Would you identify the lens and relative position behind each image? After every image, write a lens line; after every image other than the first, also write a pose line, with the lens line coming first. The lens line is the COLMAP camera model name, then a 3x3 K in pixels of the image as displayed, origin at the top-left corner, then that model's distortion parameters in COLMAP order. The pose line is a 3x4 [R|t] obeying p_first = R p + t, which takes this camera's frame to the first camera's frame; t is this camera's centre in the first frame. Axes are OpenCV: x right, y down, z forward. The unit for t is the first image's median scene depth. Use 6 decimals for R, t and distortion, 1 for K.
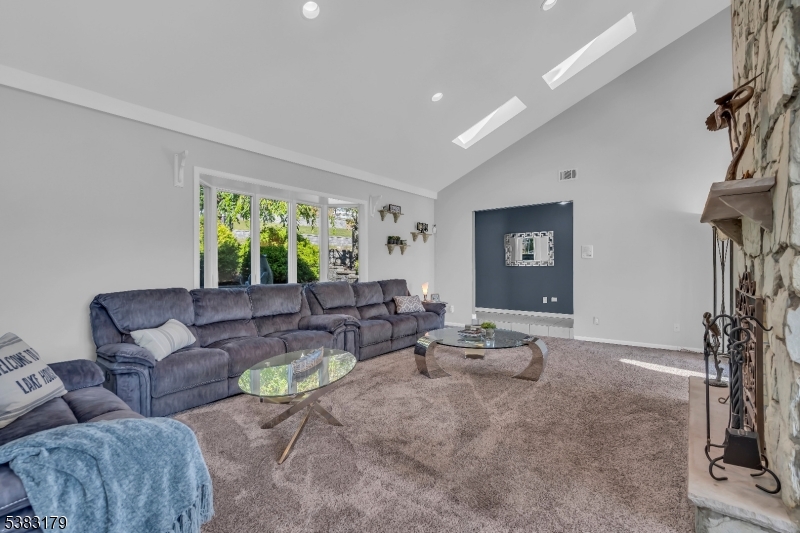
lens RADIAL K [[366.6, 0, 400.0], [0, 366.6, 266.5], [0, 0, 1]] dist [0.002266, 0.000857]
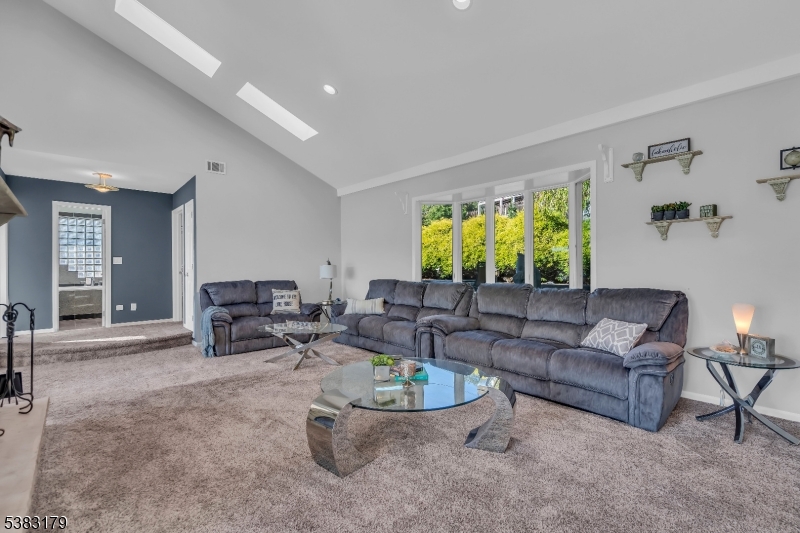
lens RADIAL K [[366.6, 0, 400.0], [0, 366.6, 266.5], [0, 0, 1]] dist [0.002266, 0.000857]
pose [[-0.187595, -0.004234, -0.982237, 0.554095], [0.003982, 0.999979, -0.005071, 0.004863], [0.982238, -0.004862, -0.187574, 0.748580]]
